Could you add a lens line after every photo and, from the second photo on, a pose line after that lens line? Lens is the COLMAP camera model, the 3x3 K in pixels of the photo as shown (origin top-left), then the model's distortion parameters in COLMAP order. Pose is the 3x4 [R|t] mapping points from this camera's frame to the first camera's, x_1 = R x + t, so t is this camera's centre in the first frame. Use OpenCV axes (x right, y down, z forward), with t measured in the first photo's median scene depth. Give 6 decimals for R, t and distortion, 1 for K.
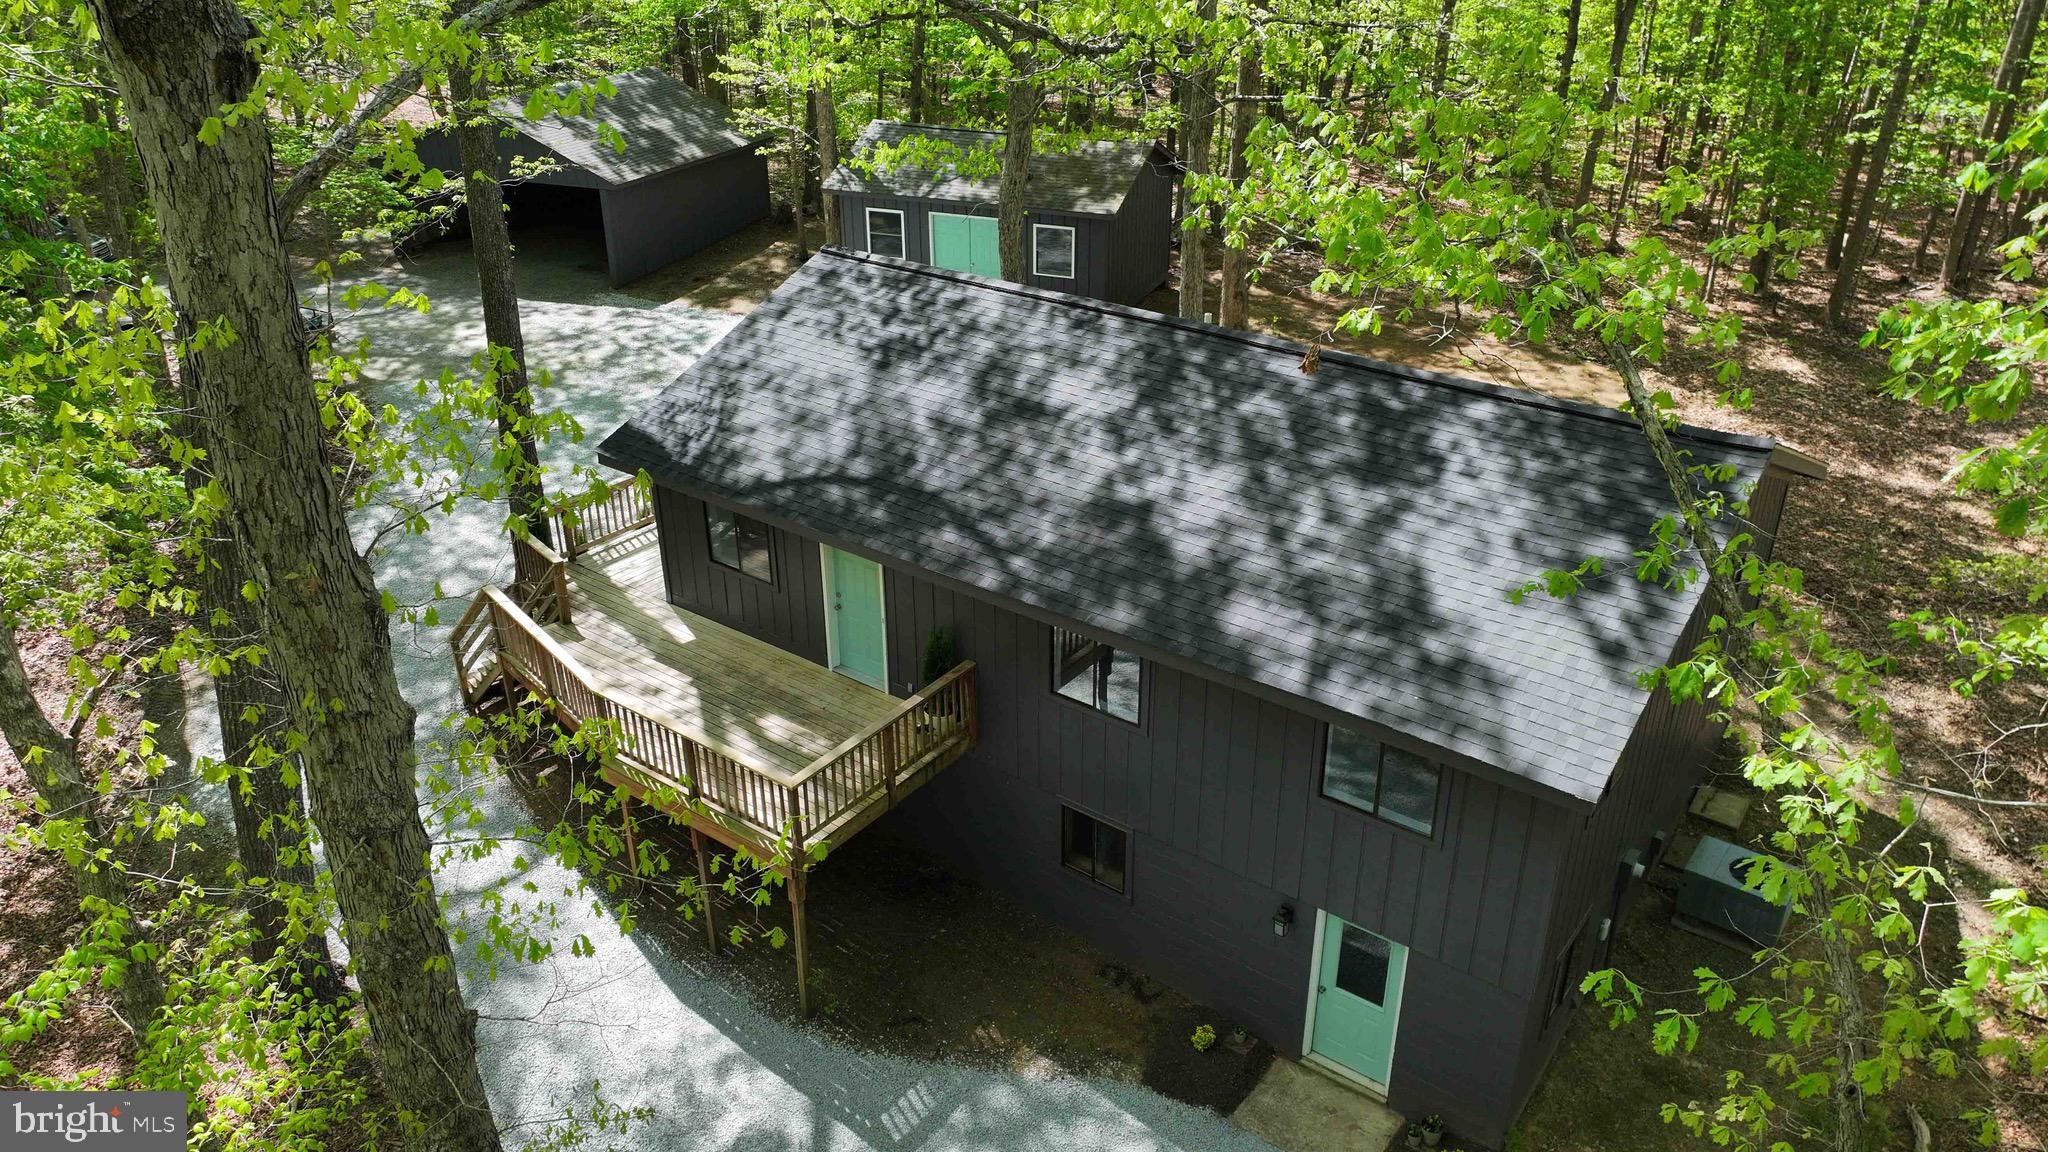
lens RADIAL K [[1417.3, 0, 1020.8], [0, 1417.3, 610.9], [0, 0, 1]] dist [-0.000060, 0.001027]
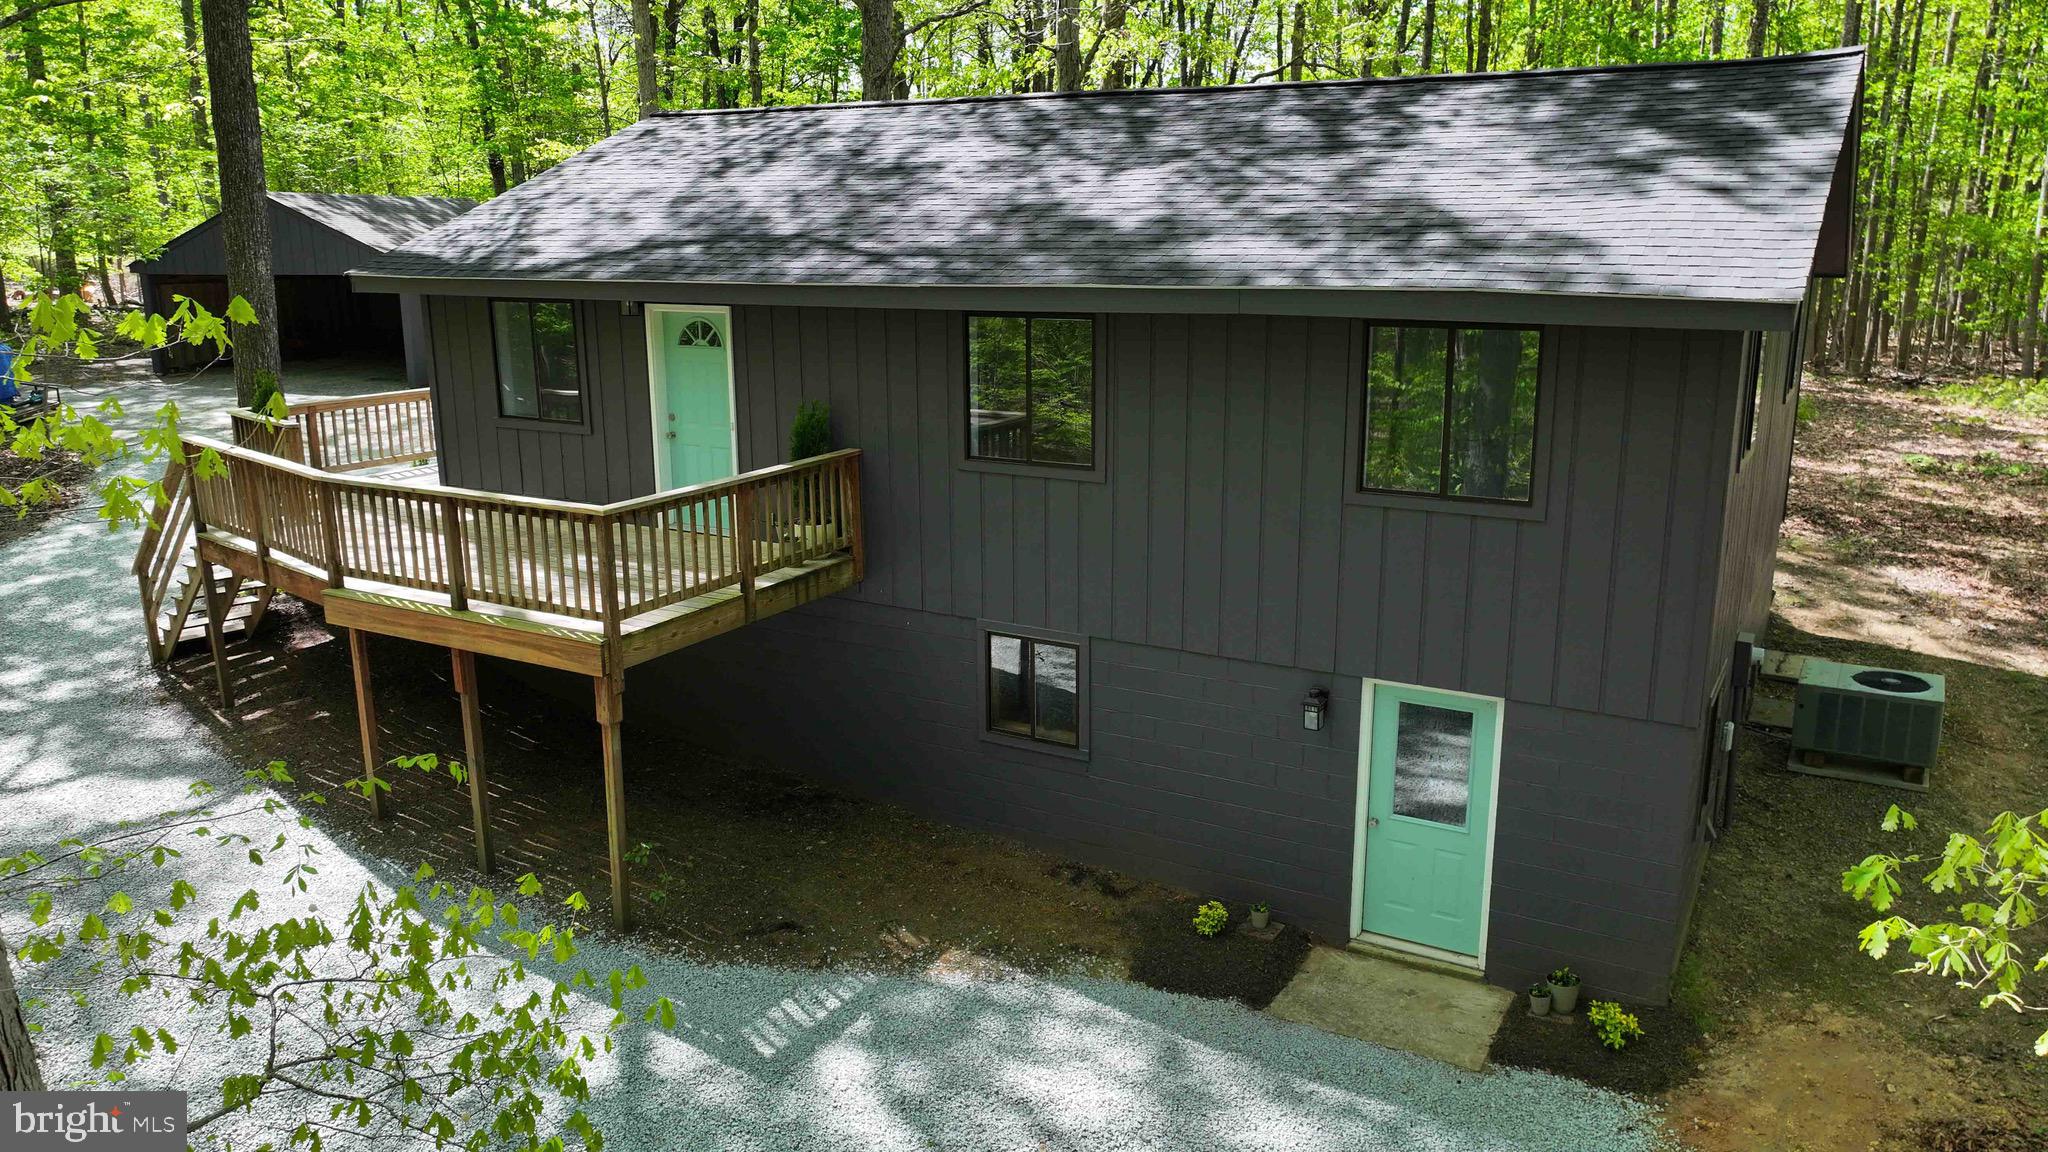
lens RADIAL K [[1461.2, 0, 1024.0], [0, 1461.2, 576.0], [0, 0, 1]] dist [-0.000573, -0.004125]
pose [[0.993040, -0.028249, 0.114339, -0.038562], [0.053891, 0.972204, -0.227849, 0.298060], [-0.104725, 0.232425, 0.966960, 0.282726]]
